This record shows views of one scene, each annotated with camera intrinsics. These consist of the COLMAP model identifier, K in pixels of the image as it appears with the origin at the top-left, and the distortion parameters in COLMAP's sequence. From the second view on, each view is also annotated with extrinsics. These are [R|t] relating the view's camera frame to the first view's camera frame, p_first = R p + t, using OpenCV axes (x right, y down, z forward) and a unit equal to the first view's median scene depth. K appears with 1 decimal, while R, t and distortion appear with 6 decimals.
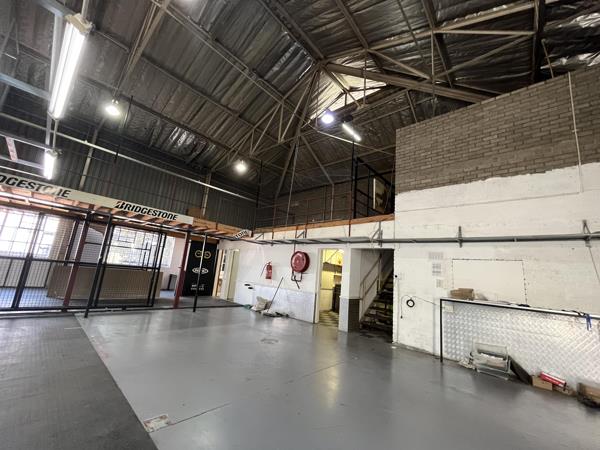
lens RADIAL K [[241.4, 0, 299.6], [0, 241.4, 226.9], [0, 0, 1]] dist [-0.003026, 0.000170]
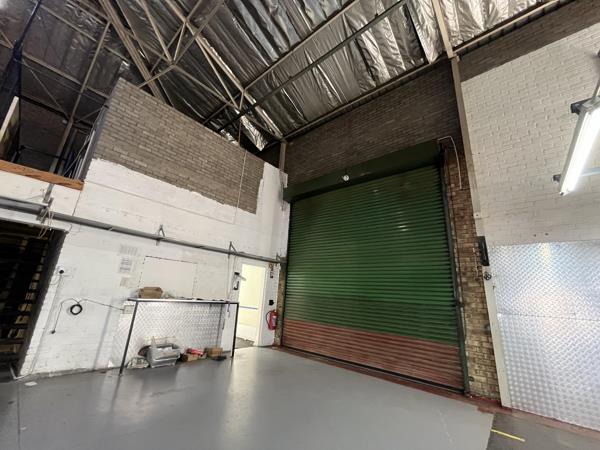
lens RADIAL K [[241.4, 0, 300.3], [0, 241.4, 226.6], [0, 0, 1]] dist [-0.003026, 0.000170]
pose [[-0.015686, 0.189376, 0.981779, -0.313792], [-0.254796, 0.948727, -0.187072, 0.043933], [-0.966867, -0.253088, 0.033371, 0.389635]]
